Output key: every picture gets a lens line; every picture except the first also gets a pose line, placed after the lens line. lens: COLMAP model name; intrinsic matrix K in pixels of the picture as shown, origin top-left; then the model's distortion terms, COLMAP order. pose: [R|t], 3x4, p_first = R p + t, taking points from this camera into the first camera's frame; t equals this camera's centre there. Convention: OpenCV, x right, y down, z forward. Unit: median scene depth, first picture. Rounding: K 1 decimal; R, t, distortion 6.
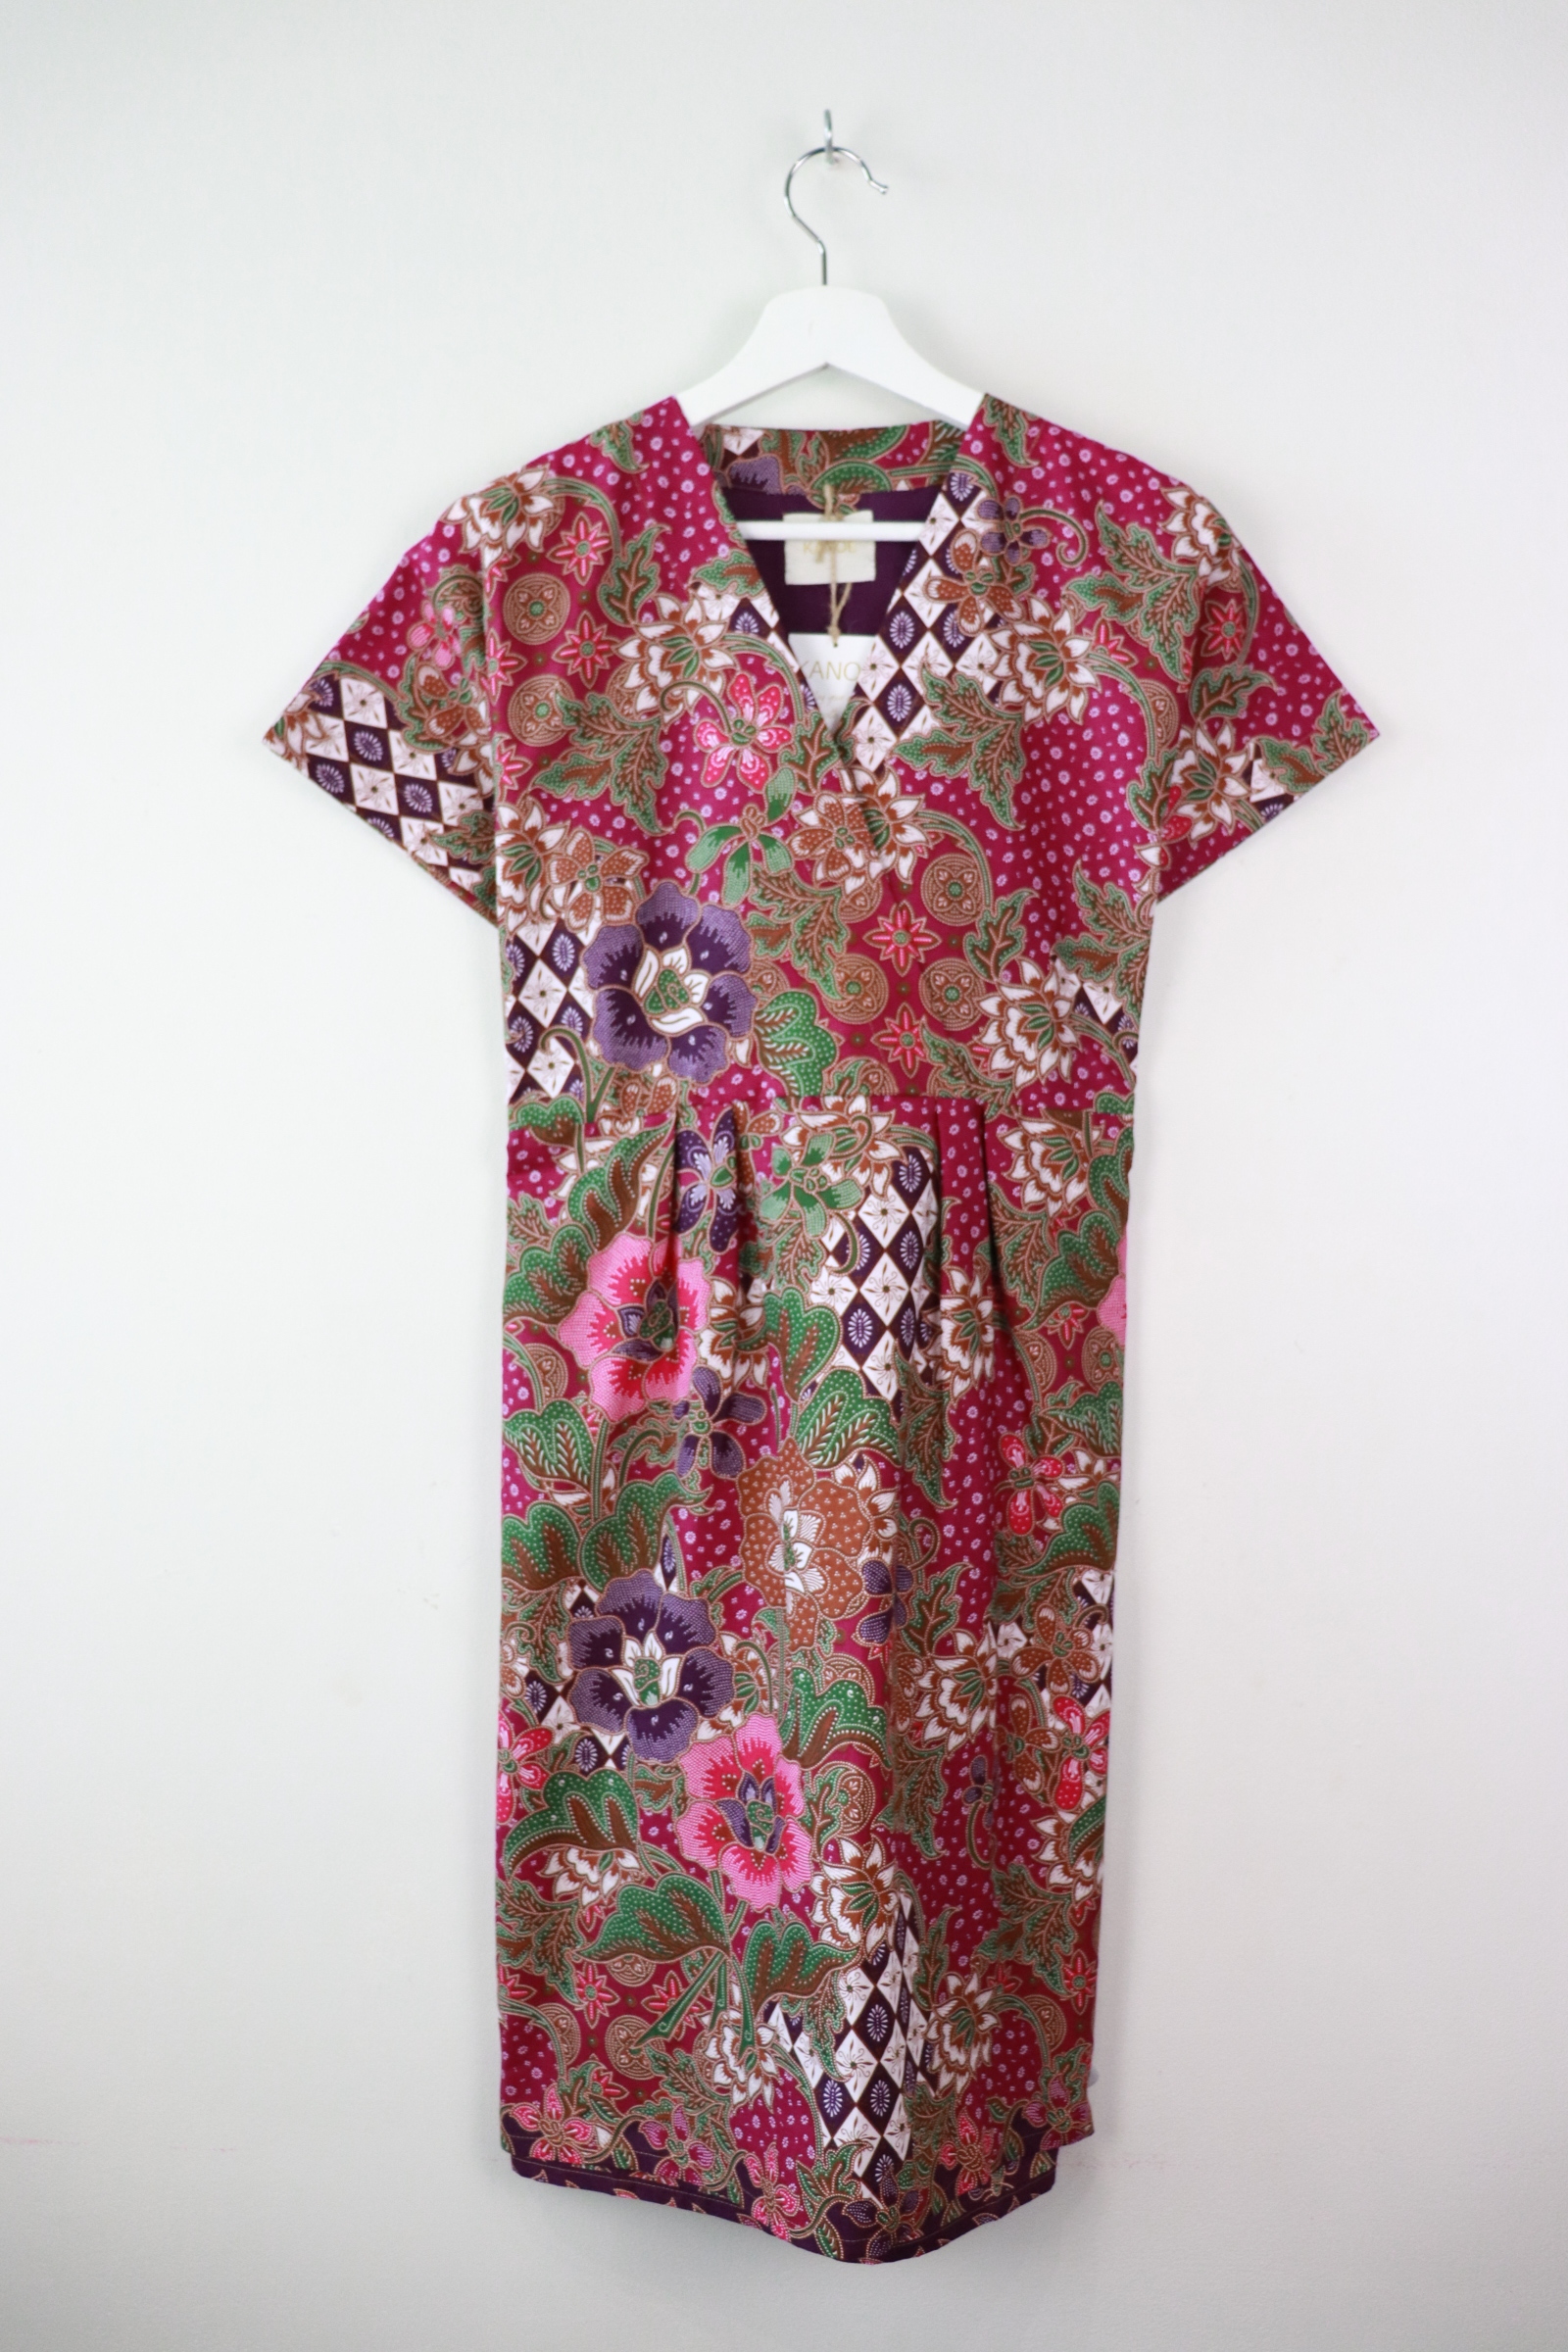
lens RADIAL K [[2011.6, 0, 788.5], [0, 2011.6, 1203.5], [0, 0, 1]] dist [-0.203325, 0.170789]
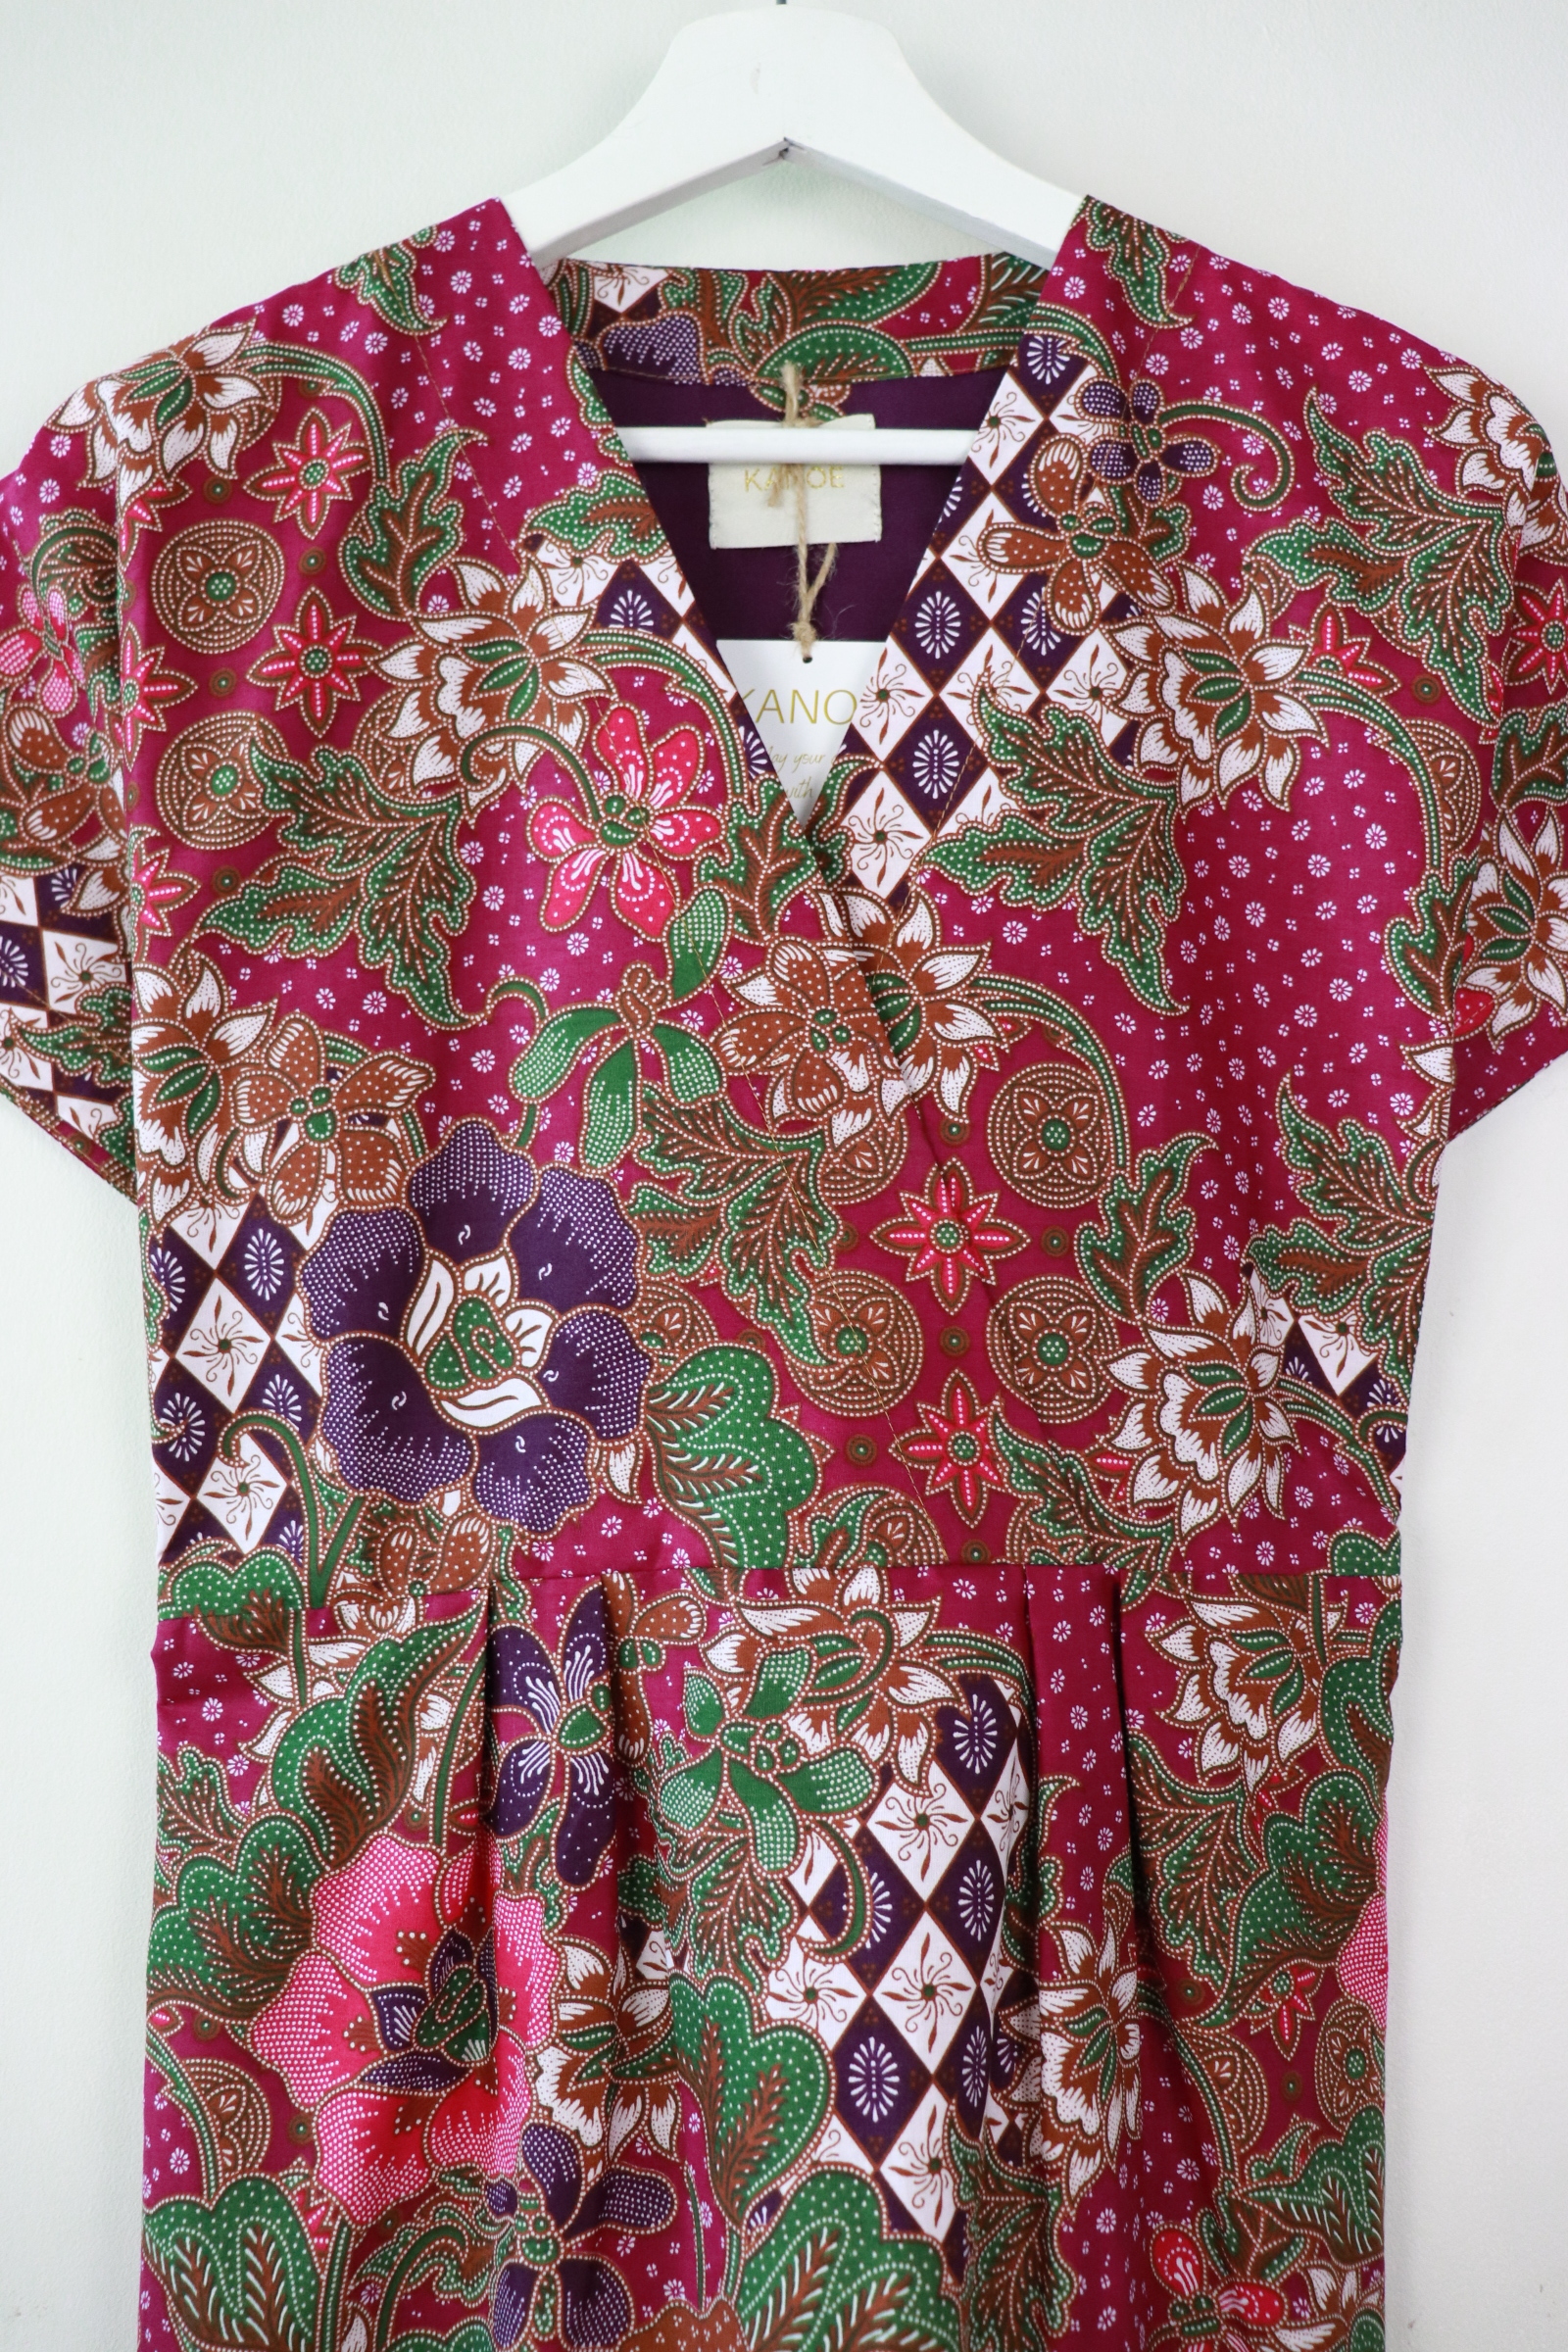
lens RADIAL K [[2011.6, 0, 788.5], [0, 2011.6, 1203.5], [0, 0, 1]] dist [-0.203325, 0.170789]
pose [[0.999645, -0.004636, 0.026235, 0.004970], [0.007725, 0.992876, -0.118900, -0.081995], [-0.025497, 0.119060, 0.992560, 0.512802]]
